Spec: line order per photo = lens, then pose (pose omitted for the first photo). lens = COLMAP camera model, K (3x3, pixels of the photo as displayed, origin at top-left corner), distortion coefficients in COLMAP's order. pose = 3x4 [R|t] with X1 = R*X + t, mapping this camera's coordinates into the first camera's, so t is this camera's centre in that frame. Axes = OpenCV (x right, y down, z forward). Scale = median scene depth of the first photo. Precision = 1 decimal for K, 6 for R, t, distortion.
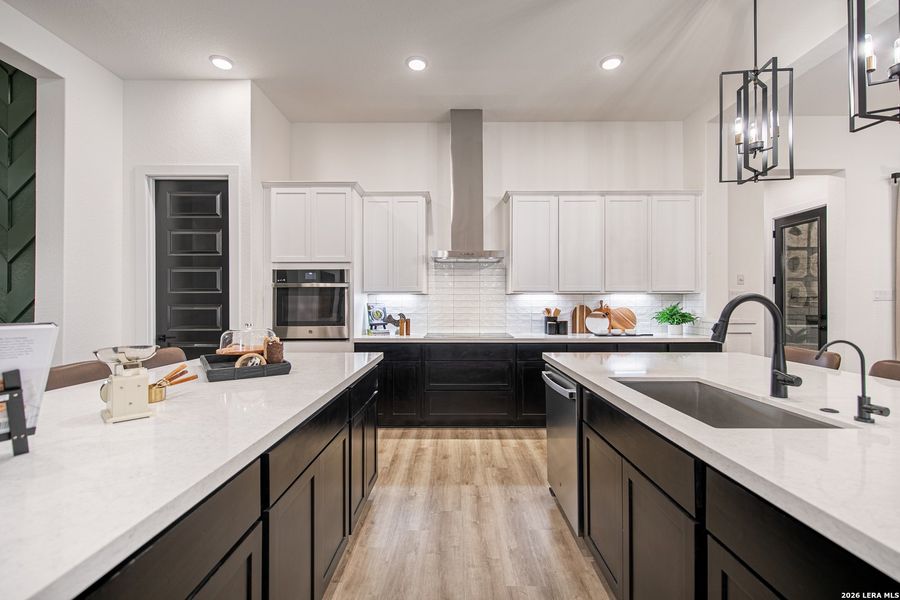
lens RADIAL K [[378.9, 0, 451.6], [0, 378.9, 301.3], [0, 0, 1]] dist [0.000620, -0.001869]
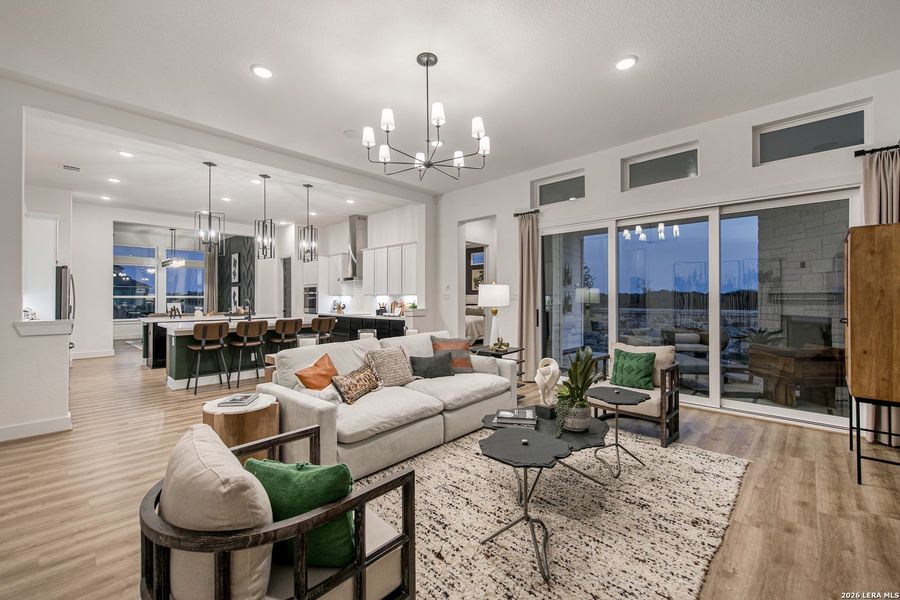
lens RADIAL K [[378.9, 0, 448.6], [0, 378.9, 293.5], [0, 0, 1]] dist [0.000620, -0.001869]
pose [[0.730472, -0.007443, -0.682902, 2.022294], [0.007552, 0.999968, -0.002820, -0.023284], [0.682901, -0.003097, 0.730504, -0.265979]]
